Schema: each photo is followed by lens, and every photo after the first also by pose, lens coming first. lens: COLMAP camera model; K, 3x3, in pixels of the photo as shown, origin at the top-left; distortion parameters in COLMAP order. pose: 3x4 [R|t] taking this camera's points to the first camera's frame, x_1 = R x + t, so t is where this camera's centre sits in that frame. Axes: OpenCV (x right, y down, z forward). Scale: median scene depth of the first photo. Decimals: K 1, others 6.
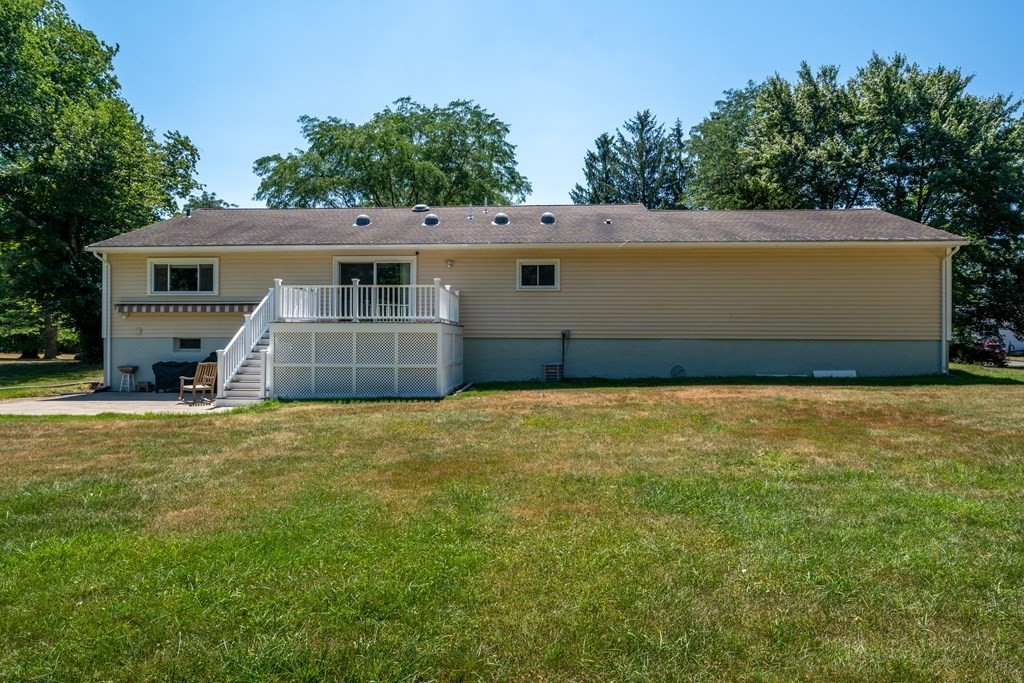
lens RADIAL K [[594.5, 0, 512.0], [0, 594.5, 341.5], [0, 0, 1]] dist [-0.001320, -0.001250]
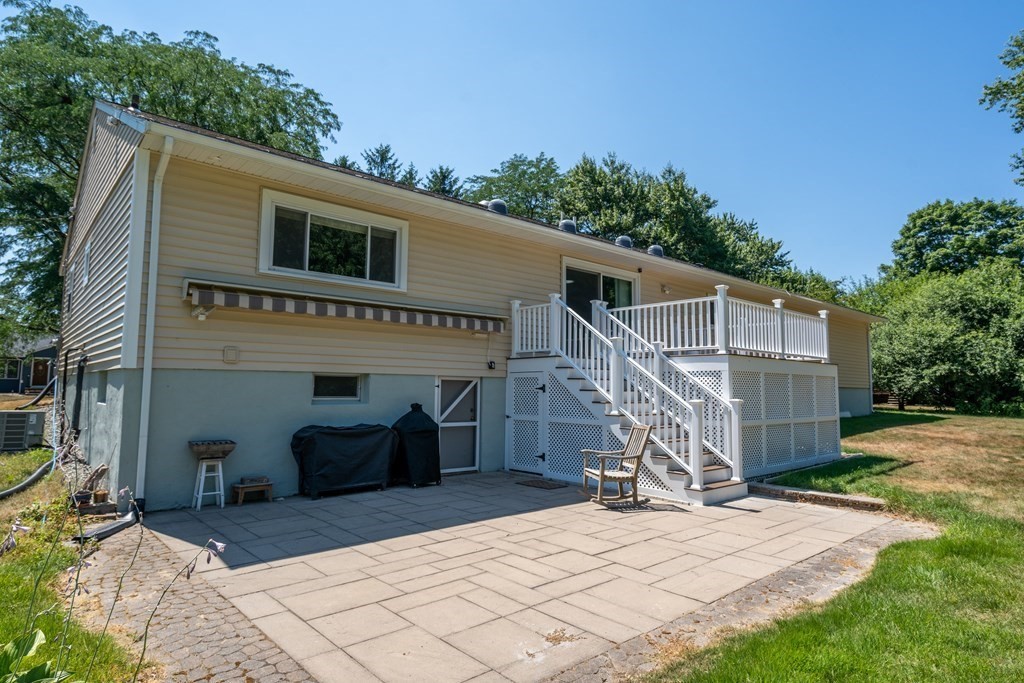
lens RADIAL K [[588.3, 0, 517.6], [0, 588.3, 313.3], [0, 0, 1]] dist [-0.017493, -0.000286]
pose [[0.694867, 0.100549, 0.712074, -0.784662], [-0.014236, 0.991906, -0.126171, 0.004446], [-0.718997, 0.077535, 0.690675, 0.567752]]
